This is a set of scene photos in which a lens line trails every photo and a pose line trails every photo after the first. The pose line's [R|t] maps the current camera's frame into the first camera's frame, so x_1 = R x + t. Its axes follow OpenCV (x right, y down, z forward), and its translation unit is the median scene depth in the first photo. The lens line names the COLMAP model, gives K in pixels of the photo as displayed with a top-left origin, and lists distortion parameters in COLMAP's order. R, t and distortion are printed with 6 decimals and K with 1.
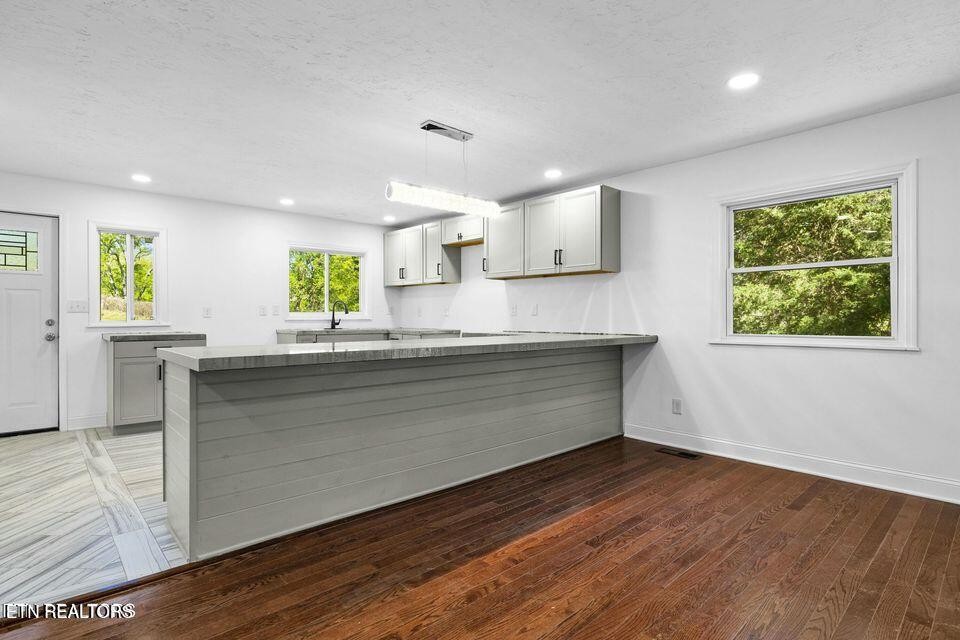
lens RADIAL K [[492.4, 0, 474.7], [0, 492.4, 321.7], [0, 0, 1]] dist [-0.002339, 0.000808]
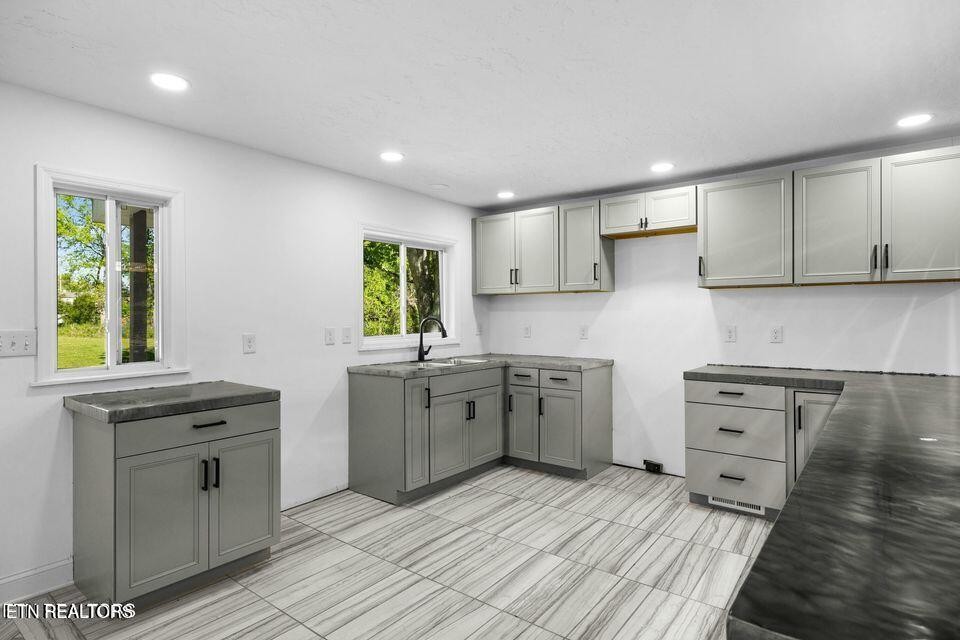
lens RADIAL K [[508.5, 0, 472.0], [0, 508.5, 319.0], [0, 0, 1]] dist [-0.001067, -0.000221]
pose [[0.984143, -0.006623, 0.177255, -0.462928], [0.007499, 0.999963, -0.004270, -0.050862], [-0.177220, 0.005531, 0.984156, 0.442580]]
